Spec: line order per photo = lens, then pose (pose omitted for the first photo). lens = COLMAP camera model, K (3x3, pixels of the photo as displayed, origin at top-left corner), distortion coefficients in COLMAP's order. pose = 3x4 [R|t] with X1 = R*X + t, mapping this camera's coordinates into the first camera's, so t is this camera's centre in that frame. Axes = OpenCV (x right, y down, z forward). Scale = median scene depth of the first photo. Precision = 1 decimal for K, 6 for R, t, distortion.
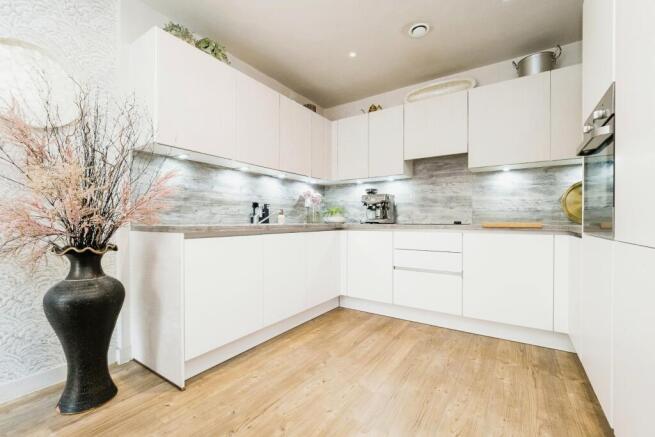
lens RADIAL K [[284.9, 0, 329.5], [0, 284.9, 223.6], [0, 0, 1]] dist [-0.004009, -0.001062]
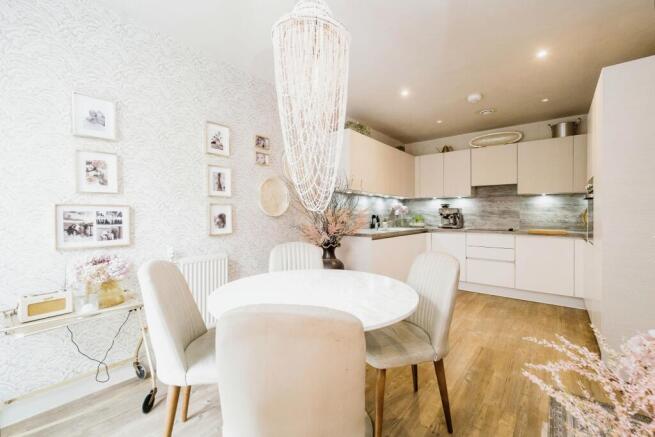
lens RADIAL K [[284.9, 0, 325.9], [0, 284.9, 214.1], [0, 0, 1]] dist [-0.004009, -0.001062]
pose [[0.995237, 0.001067, -0.097479, -0.358756], [-0.001686, 0.999979, -0.006274, -0.067325], [0.097470, 0.006409, 0.995218, -0.574956]]
